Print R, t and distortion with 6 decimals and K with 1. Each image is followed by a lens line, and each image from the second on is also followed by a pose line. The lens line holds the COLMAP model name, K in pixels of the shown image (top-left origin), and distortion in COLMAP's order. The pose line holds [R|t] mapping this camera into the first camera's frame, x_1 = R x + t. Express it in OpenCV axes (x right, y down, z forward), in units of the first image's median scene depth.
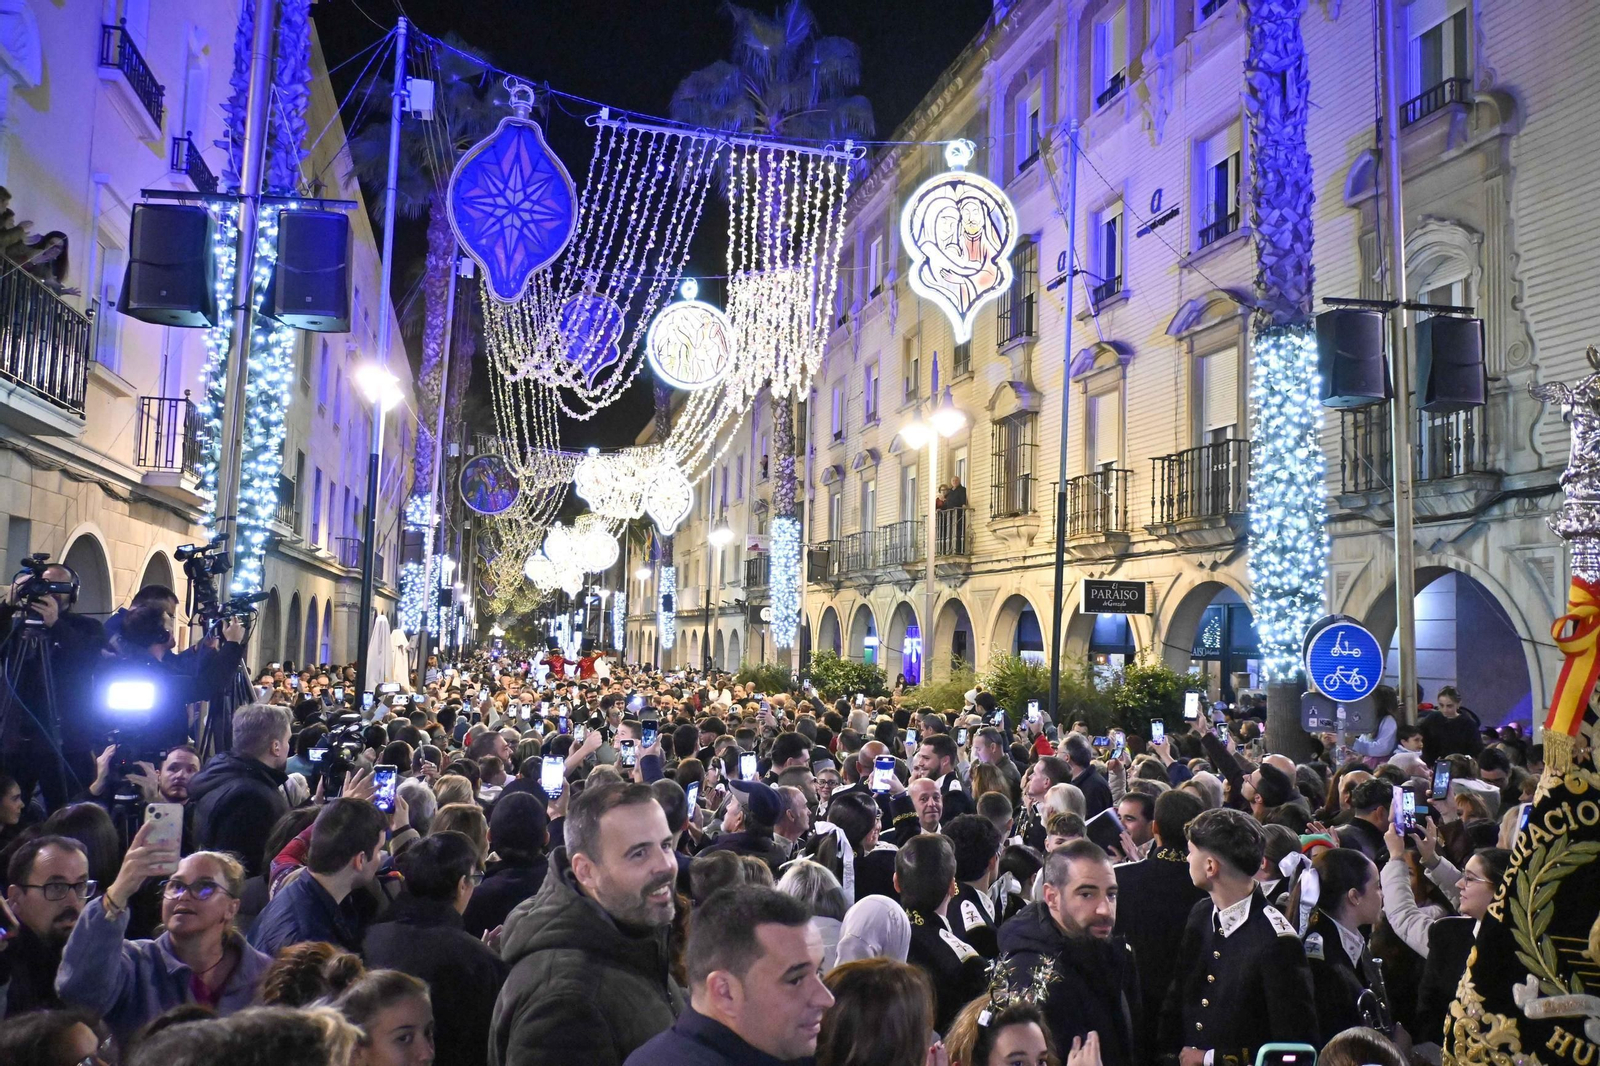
lens RADIAL K [[1326.6, 0, 800.5], [0, 1326.6, 530.2], [0, 0, 1]] dist [-0.025458, 0.001656]
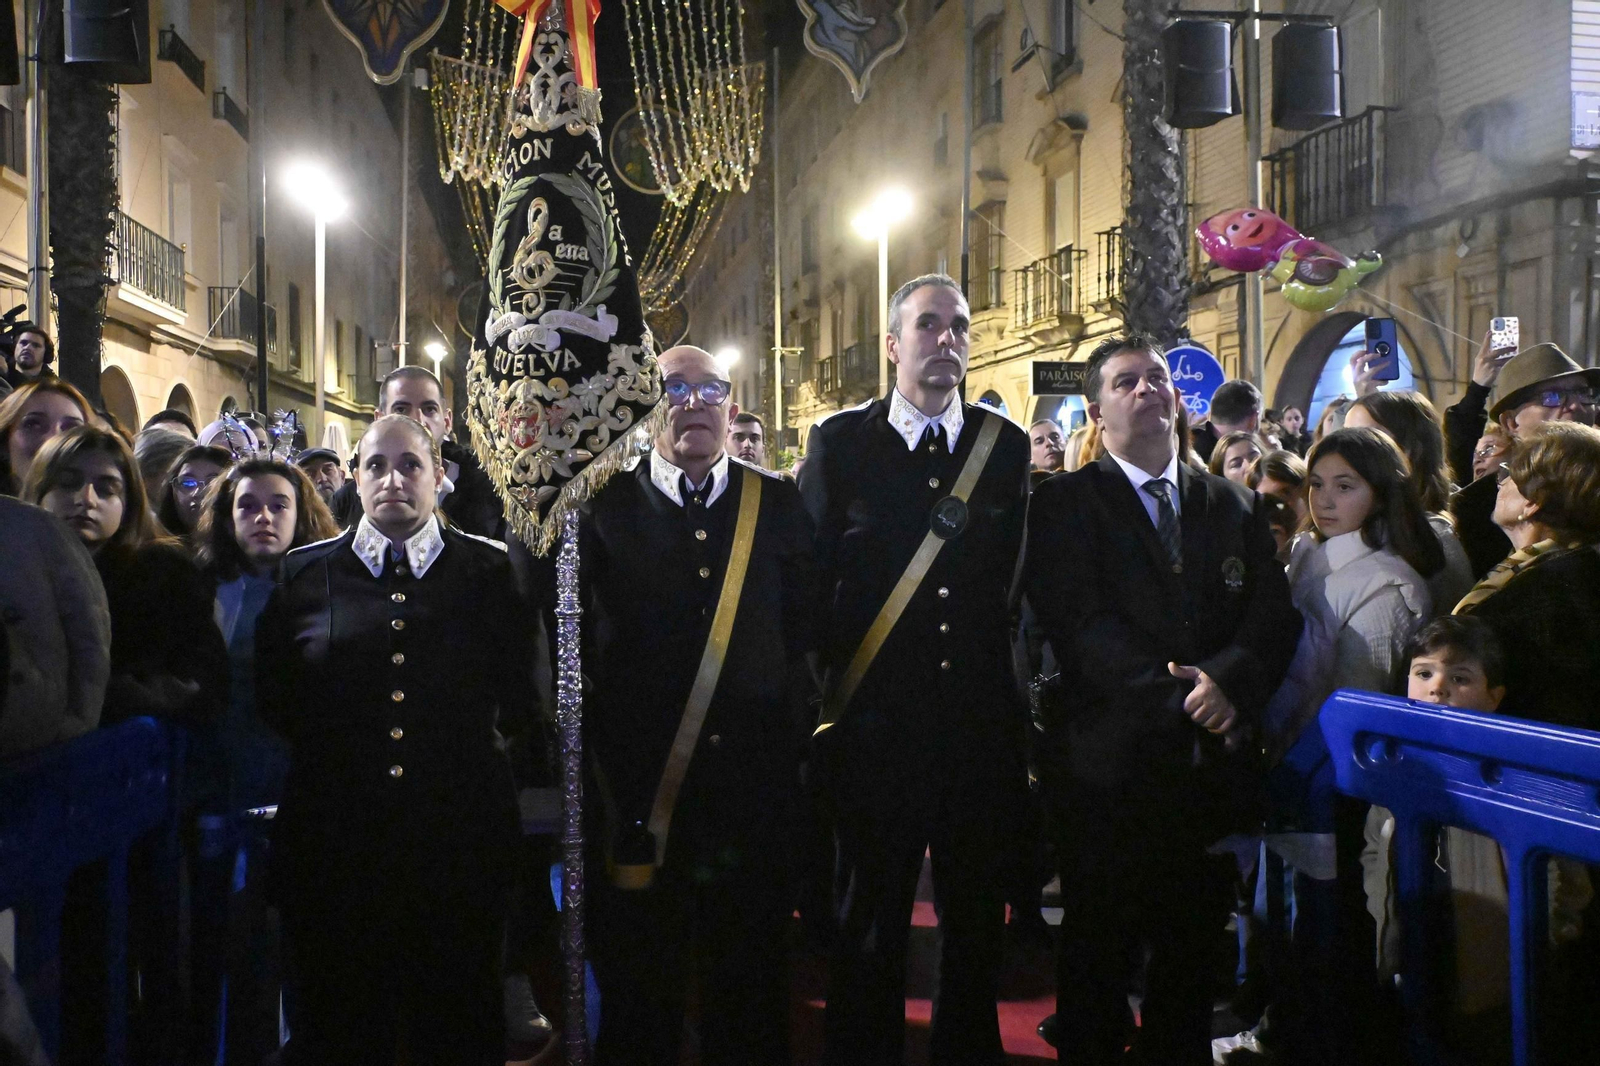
lens RADIAL K [[1326.6, 0, 804.0], [0, 1326.6, 529.5], [0, 0, 1]] dist [-0.025458, 0.001656]
pose [[0.998151, -0.032898, -0.051104, 0.091961], [0.038533, 0.992790, 0.113508, 0.043919], [0.047001, -0.115267, 0.992222, -0.005421]]
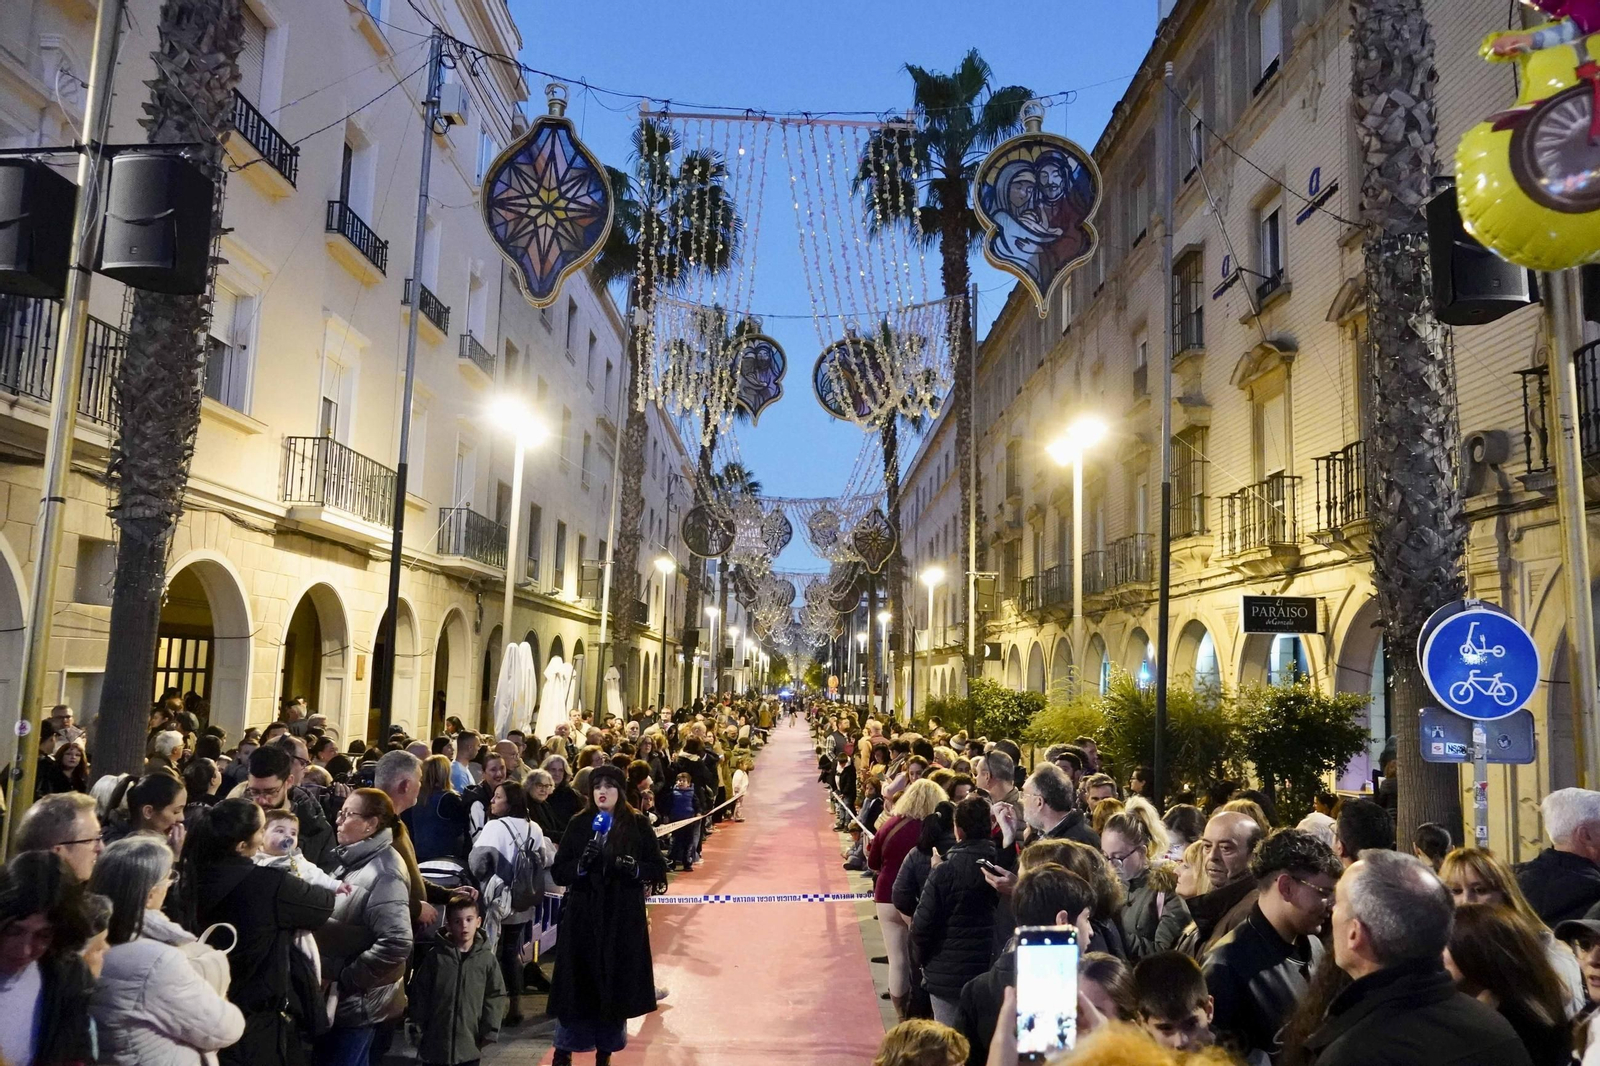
lens RADIAL K [[1164.4, 0, 801.8], [0, 1164.4, 537.9], [0, 0, 1]] dist [-0.039418, 0.018837]
pose [[0.973059, -0.029860, -0.228615, 0.104663], [0.020248, 0.998814, -0.044276, 0.027215], [0.229666, 0.038454, 0.972510, 0.160624]]
